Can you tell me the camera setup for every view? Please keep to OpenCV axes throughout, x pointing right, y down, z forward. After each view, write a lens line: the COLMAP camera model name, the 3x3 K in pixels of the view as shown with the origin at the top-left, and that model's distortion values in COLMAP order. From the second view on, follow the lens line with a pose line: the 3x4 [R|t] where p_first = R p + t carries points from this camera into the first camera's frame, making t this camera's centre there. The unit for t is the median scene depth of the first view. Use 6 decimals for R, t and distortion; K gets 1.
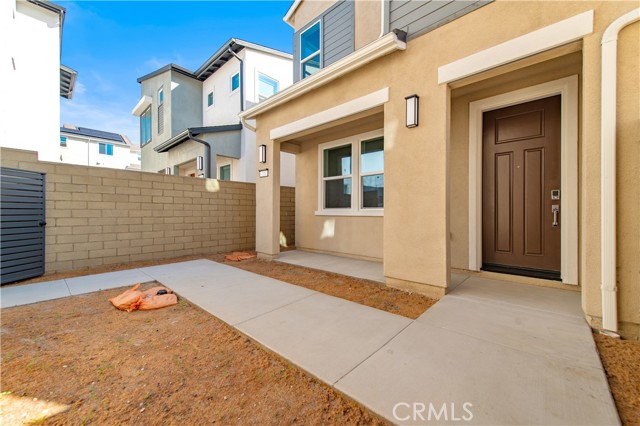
lens RADIAL K [[253.3, 0, 321.9], [0, 253.3, 211.4], [0, 0, 1]] dist [0.008690, -0.000307]
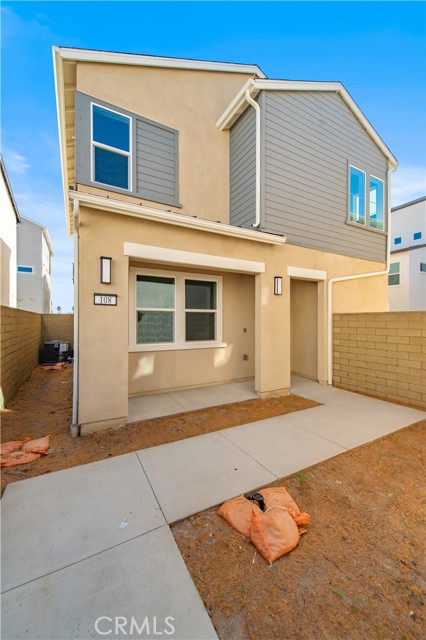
lens RADIAL K [[253.3, 0, 213.4], [0, 253.3, 317.6], [0, 0, 1]] dist [0.008690, -0.000307]
pose [[0.310954, 0.010083, 0.950371, -0.822476], [-0.004984, 0.999947, -0.008978, -0.104560], [-0.950412, -0.001946, 0.310988, 0.554700]]
